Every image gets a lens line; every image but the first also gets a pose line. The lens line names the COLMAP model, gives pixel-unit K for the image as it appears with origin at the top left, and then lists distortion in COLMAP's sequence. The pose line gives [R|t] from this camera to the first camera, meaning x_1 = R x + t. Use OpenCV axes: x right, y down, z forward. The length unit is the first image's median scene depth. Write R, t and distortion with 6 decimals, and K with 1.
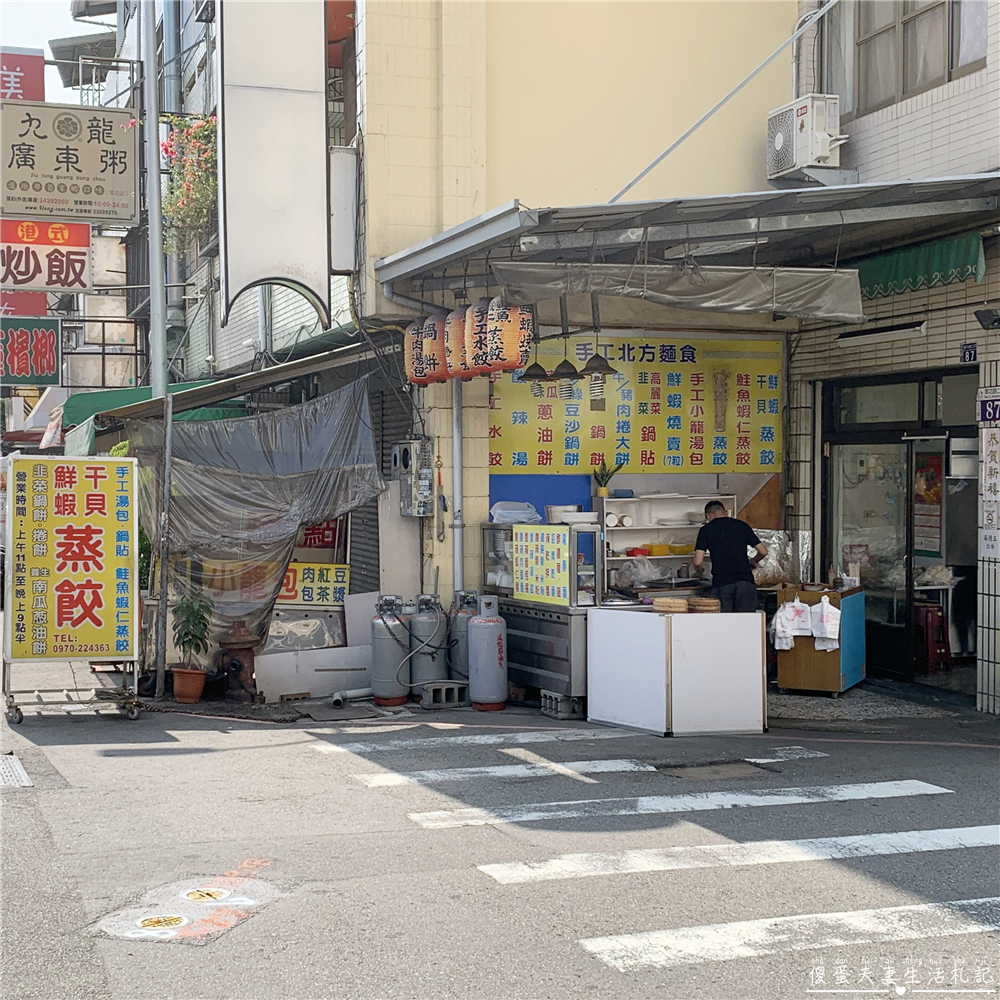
lens RADIAL K [[1815.5, 0, 498.5], [0, 1815.5, 498.0], [0, 0, 1]] dist [0.090119, 0.000000]
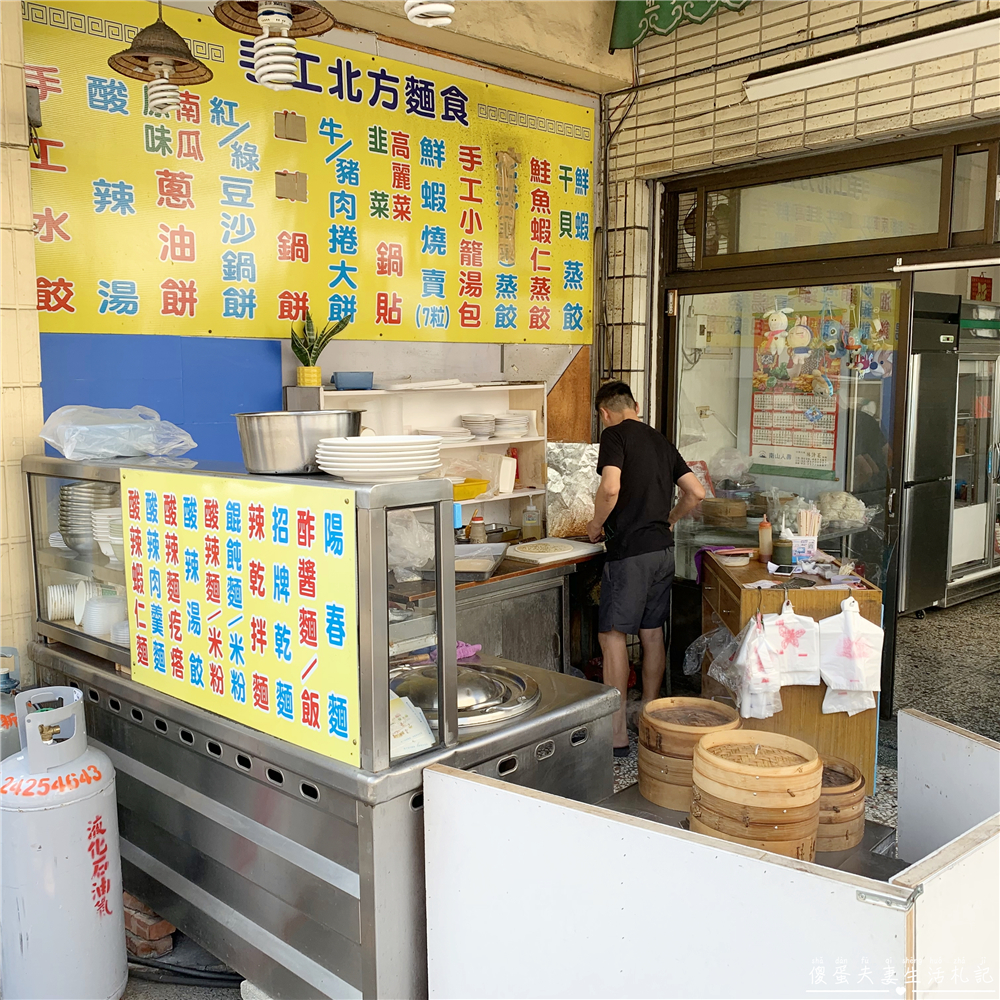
lens RADIAL K [[1041.8, 0, 495.0], [0, 1041.8, 493.9], [0, 0, 1]] dist [0.007323, 0.000000]
pose [[0.923933, -0.047723, 0.379565, -0.001417], [0.011933, 0.995301, 0.096092, 0.001260], [-0.382367, -0.084254, 0.920161, 0.726721]]
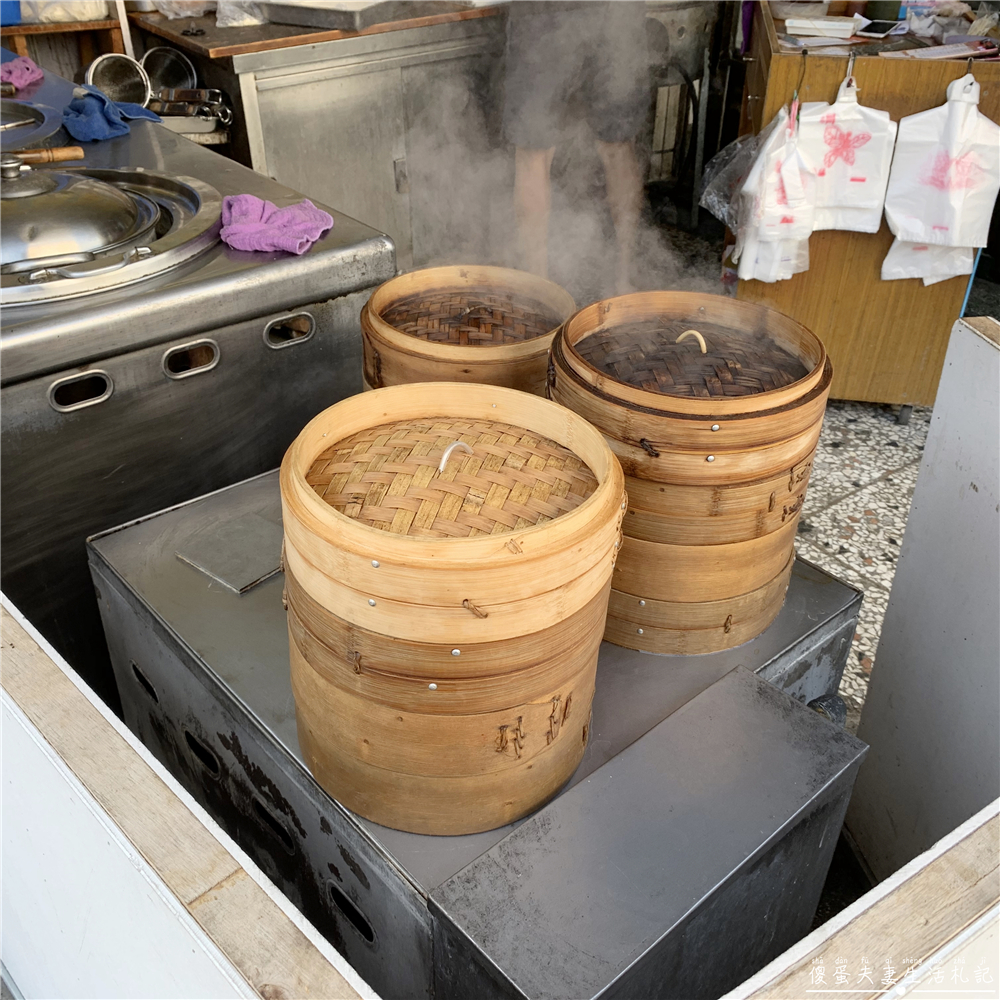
lens RADIAL K [[1041.8, 0, 484.5], [0, 1041.8, 485.1], [0, 0, 1]] dist [0.007323, 0.000000]
pose [[0.969643, -0.133371, 0.204949, 0.070300], [0.004989, 0.848771, 0.528737, 0.022609], [-0.244473, -0.511663, 0.823671, 0.793190]]
